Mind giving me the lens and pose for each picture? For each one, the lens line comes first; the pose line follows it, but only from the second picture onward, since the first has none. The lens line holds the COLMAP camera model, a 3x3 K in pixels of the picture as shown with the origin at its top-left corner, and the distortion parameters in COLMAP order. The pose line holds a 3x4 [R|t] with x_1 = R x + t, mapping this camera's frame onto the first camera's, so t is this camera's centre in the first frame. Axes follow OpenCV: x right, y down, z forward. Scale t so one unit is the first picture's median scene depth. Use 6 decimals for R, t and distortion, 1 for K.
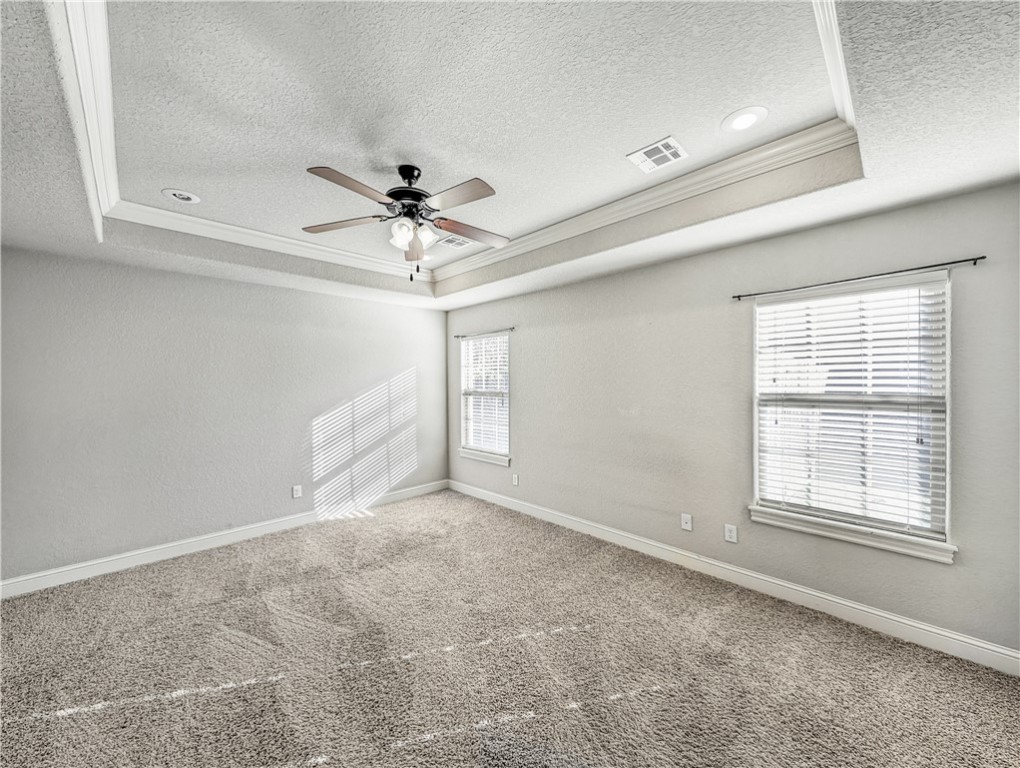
lens RADIAL K [[372.7, 0, 510.0], [0, 372.7, 384.0], [0, 0, 1]] dist [0.000859, -0.000015]
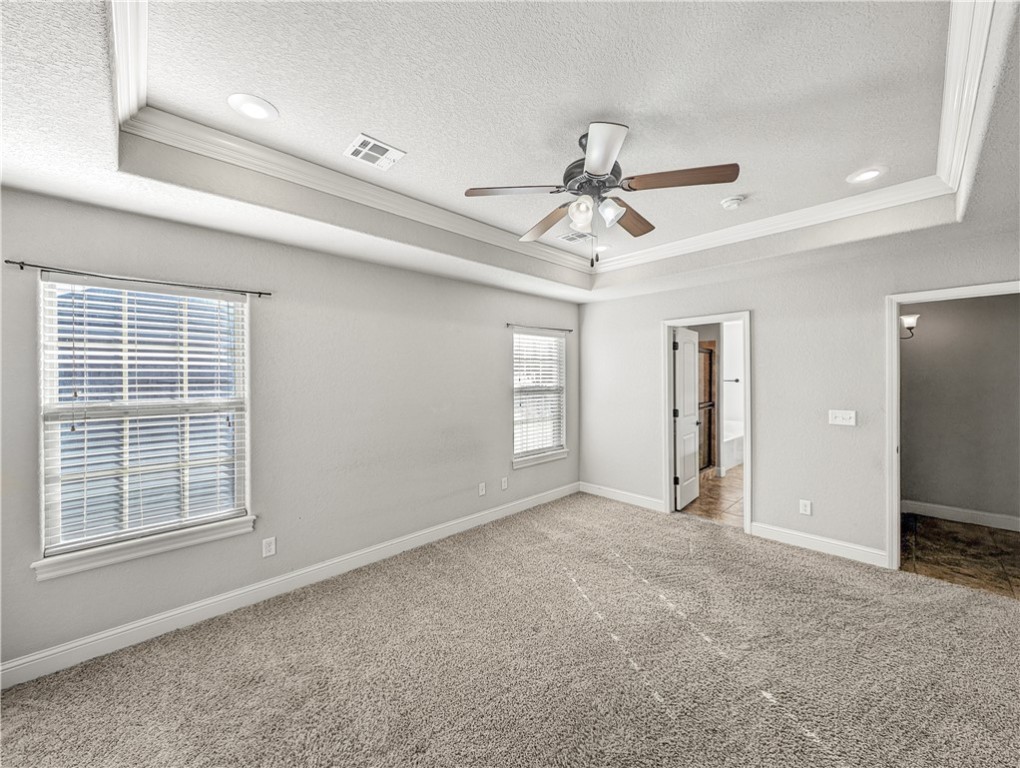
lens RADIAL K [[388.2, 0, 514.0], [0, 388.2, 380.6], [0, 0, 1]] dist [0.002859, 0.000104]
pose [[0.028343, 0.000792, 0.999598, -0.989816], [0.017845, 0.999840, -0.001298, -0.003987], [-0.999439, 0.017874, 0.028325, 0.960790]]
